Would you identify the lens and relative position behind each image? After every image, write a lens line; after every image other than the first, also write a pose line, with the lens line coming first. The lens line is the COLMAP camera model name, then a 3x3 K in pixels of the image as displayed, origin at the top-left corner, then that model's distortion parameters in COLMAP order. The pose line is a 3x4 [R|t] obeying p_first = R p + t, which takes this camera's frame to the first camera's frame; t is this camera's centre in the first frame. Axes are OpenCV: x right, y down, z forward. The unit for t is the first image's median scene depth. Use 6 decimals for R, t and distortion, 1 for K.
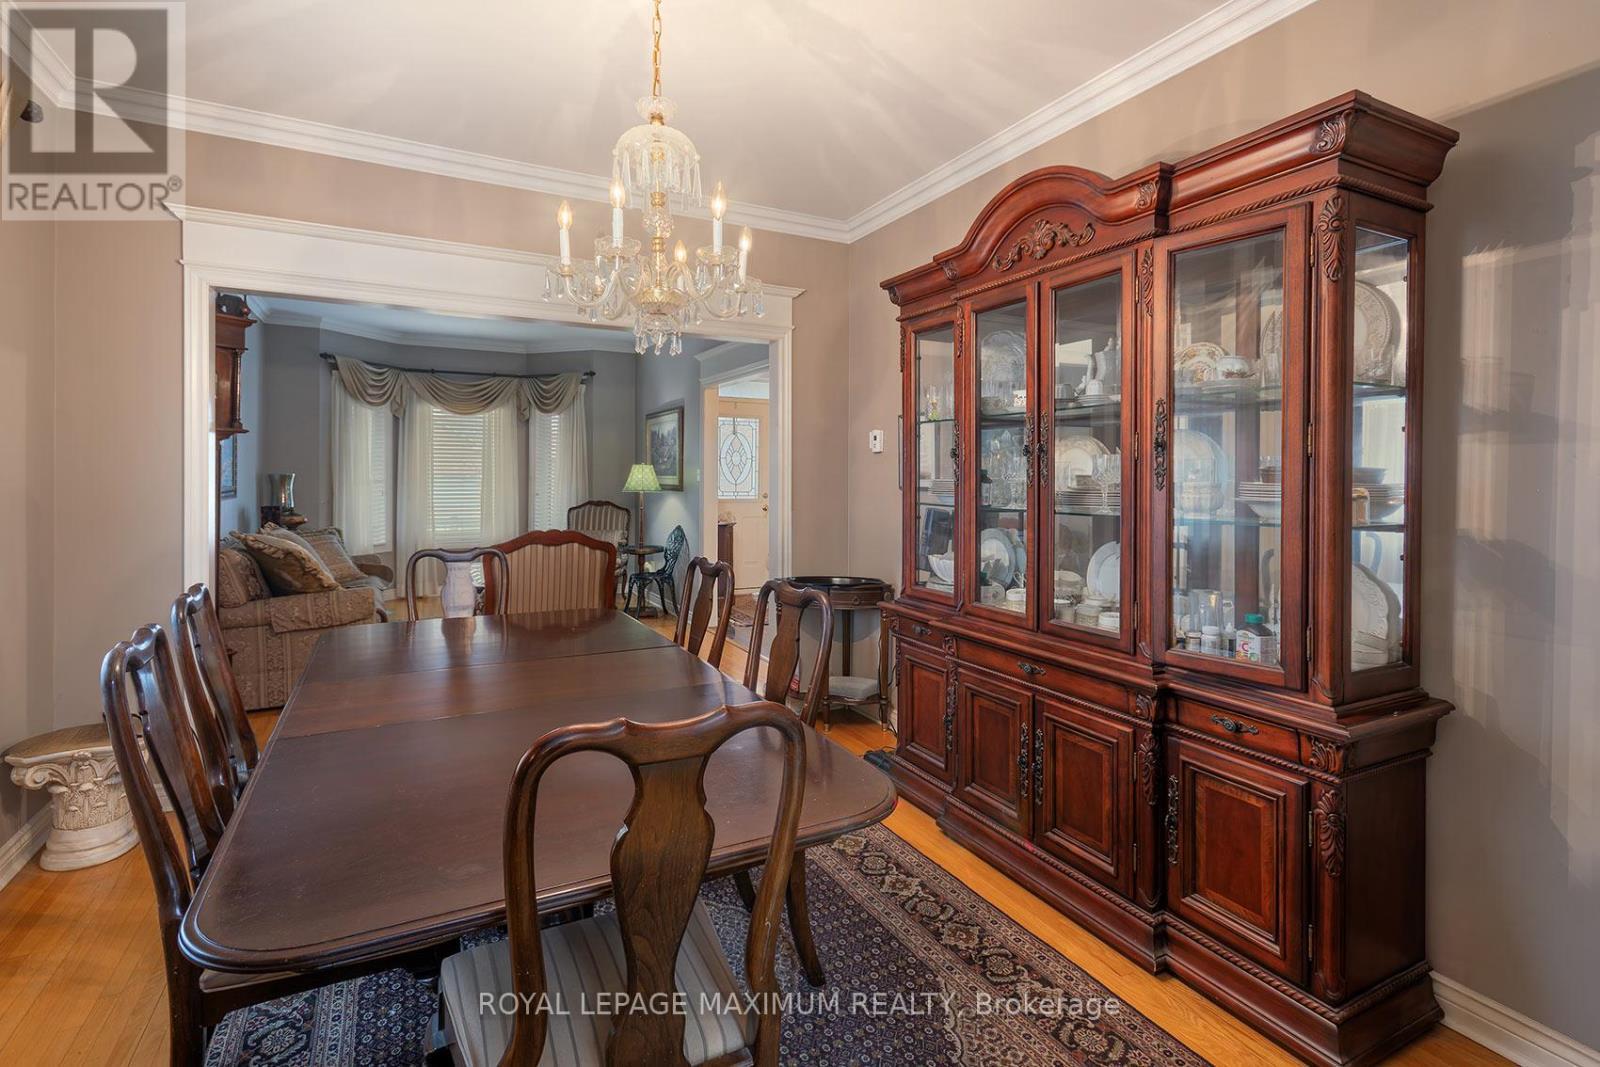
lens RADIAL K [[713.4, 0, 798.0], [0, 713.4, 469.2], [0, 0, 1]] dist [0.000779, 0.000129]
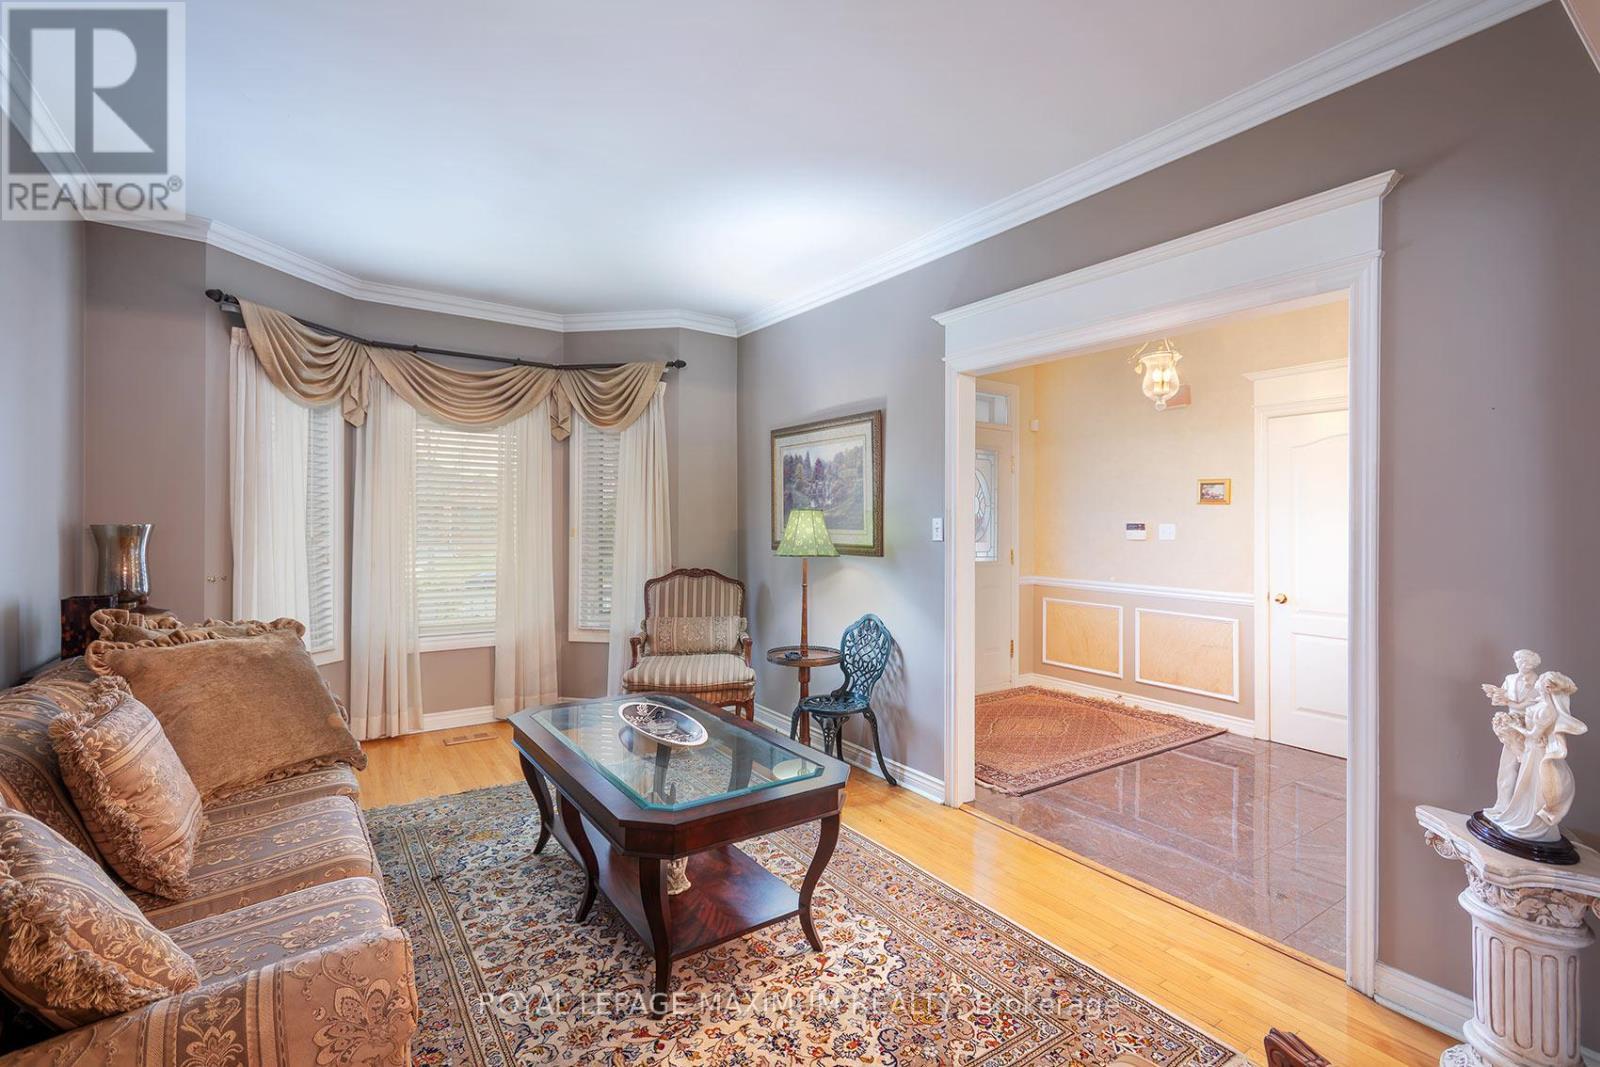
lens RADIAL K [[706.2, 0, 798.6], [0, 706.2, 518.7], [0, 0, 1]] dist [-0.000209, 0.000192]
pose [[0.994129, 0.004429, 0.108108, -0.265467], [-0.004647, 0.999988, 0.001758, -0.000475], [-0.108099, -0.002250, 0.994138, 0.396160]]
